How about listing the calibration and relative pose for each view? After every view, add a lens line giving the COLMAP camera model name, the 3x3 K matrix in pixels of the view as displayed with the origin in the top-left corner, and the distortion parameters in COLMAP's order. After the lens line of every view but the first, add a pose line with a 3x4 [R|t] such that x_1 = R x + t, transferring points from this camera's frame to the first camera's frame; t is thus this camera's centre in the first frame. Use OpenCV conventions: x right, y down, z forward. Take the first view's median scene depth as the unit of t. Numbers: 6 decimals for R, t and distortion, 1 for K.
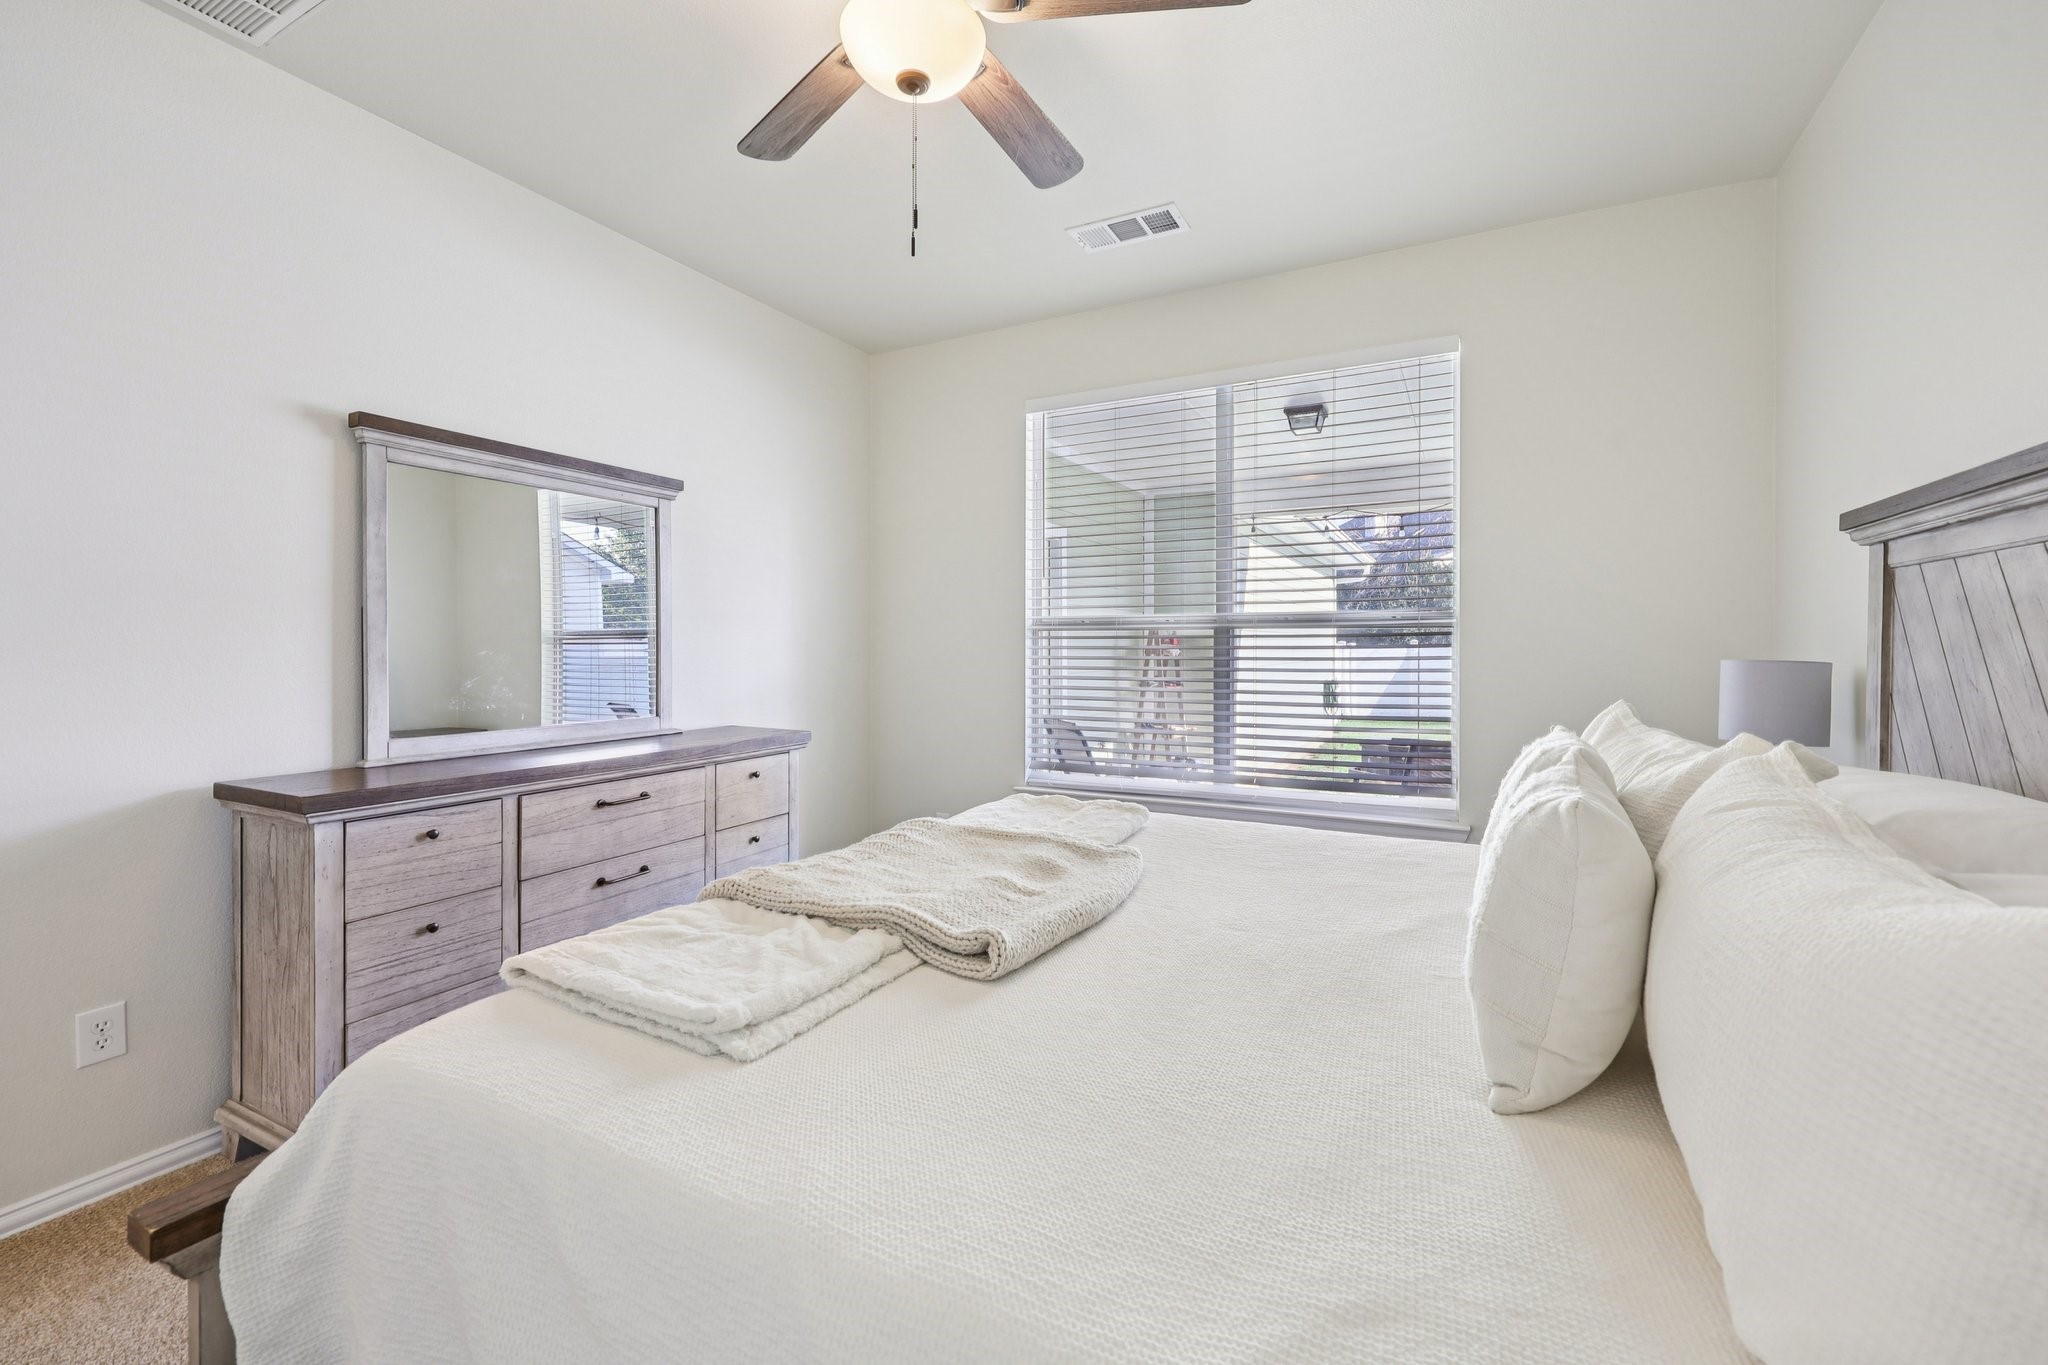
lens RADIAL K [[832.9, 0, 1026.2], [0, 832.9, 656.5], [0, 0, 1]] dist [0.000038, -0.000542]
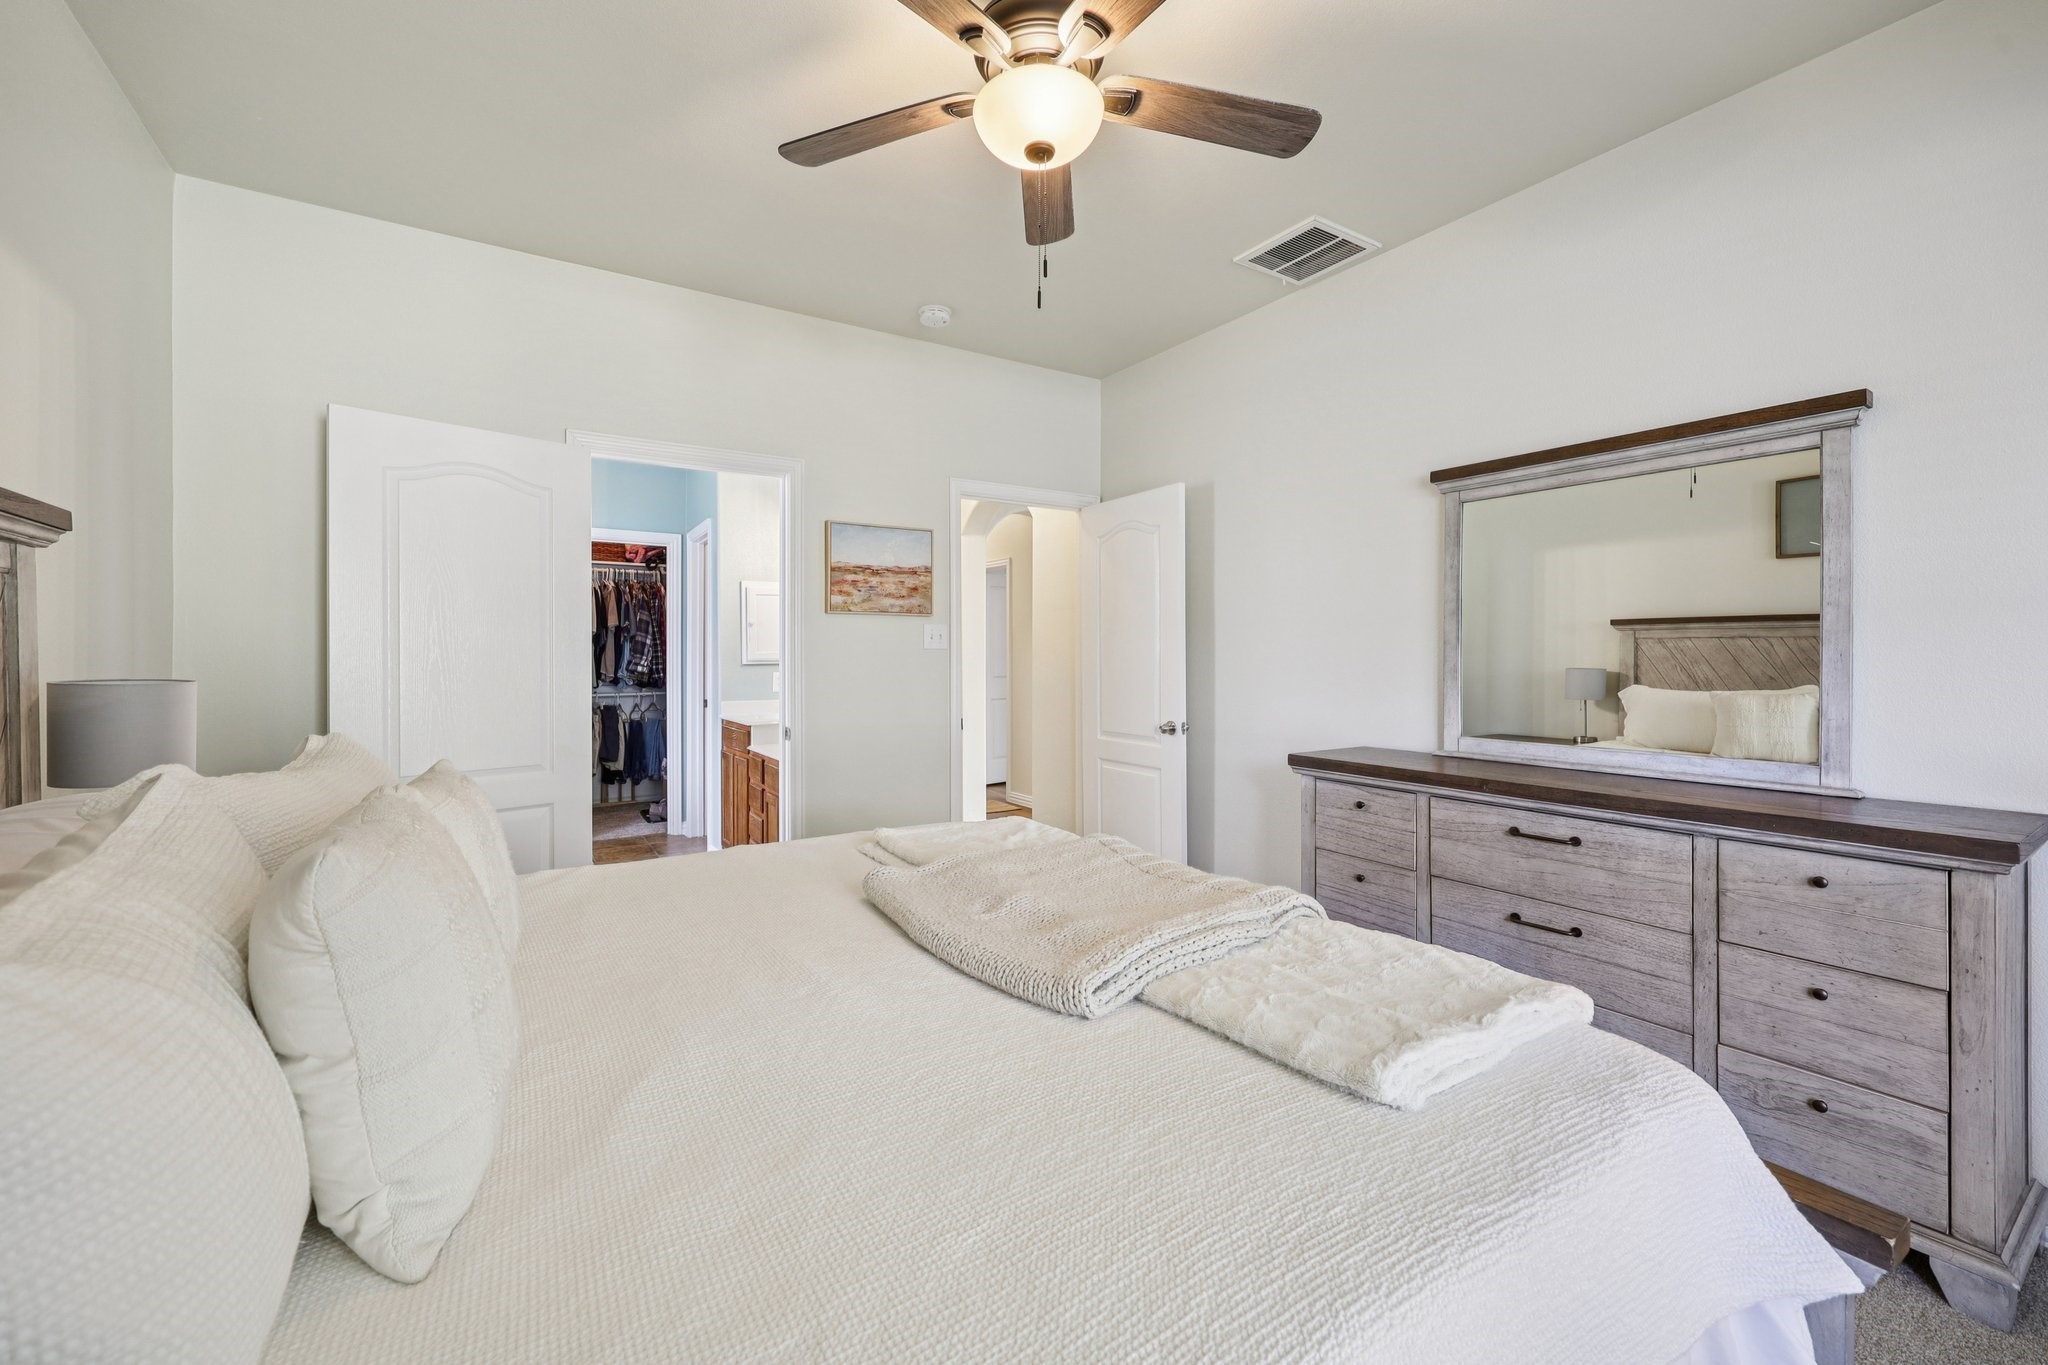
lens RADIAL K [[832.9, 0, 1026.2], [0, 832.9, 656.5], [0, 0, 1]] dist [0.000038, -0.000542]
pose [[-0.493070, 0.002321, -0.869987, 0.577519], [-0.008170, 0.999940, 0.007298, -0.017511], [0.869952, 0.010706, -0.493021, 1.044449]]
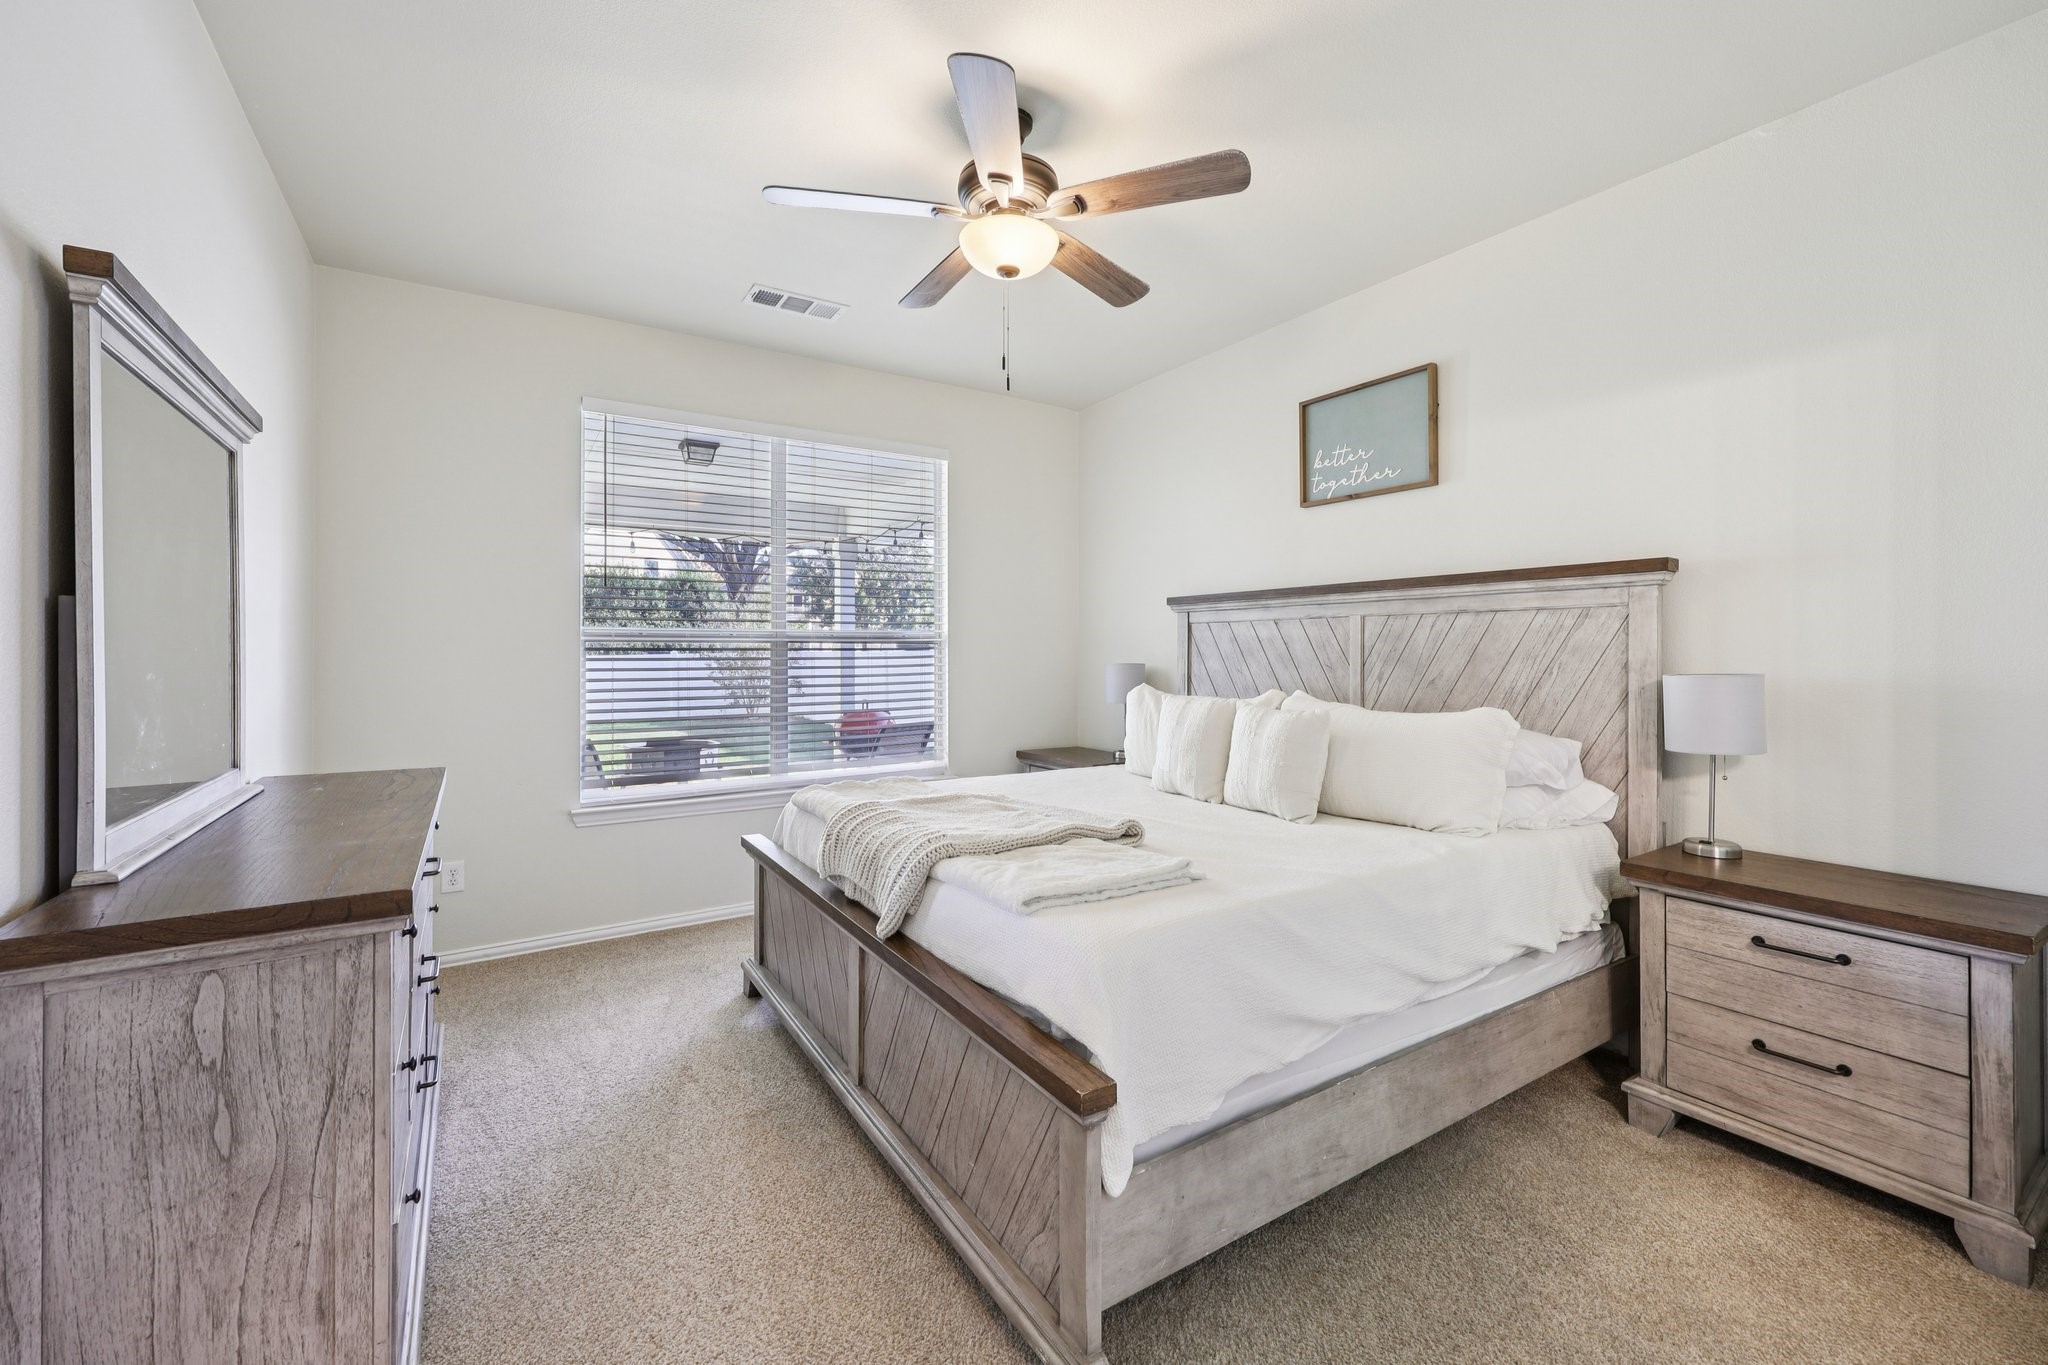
lens RADIAL K [[832.9, 0, 1026.2], [0, 832.9, 656.5], [0, 0, 1]] dist [0.000038, -0.000542]
pose [[0.495306, -0.006181, 0.868697, -0.949878], [0.011358, 0.999935, 0.000638, -0.013493], [-0.868645, 0.009551, 0.495344, 0.170842]]
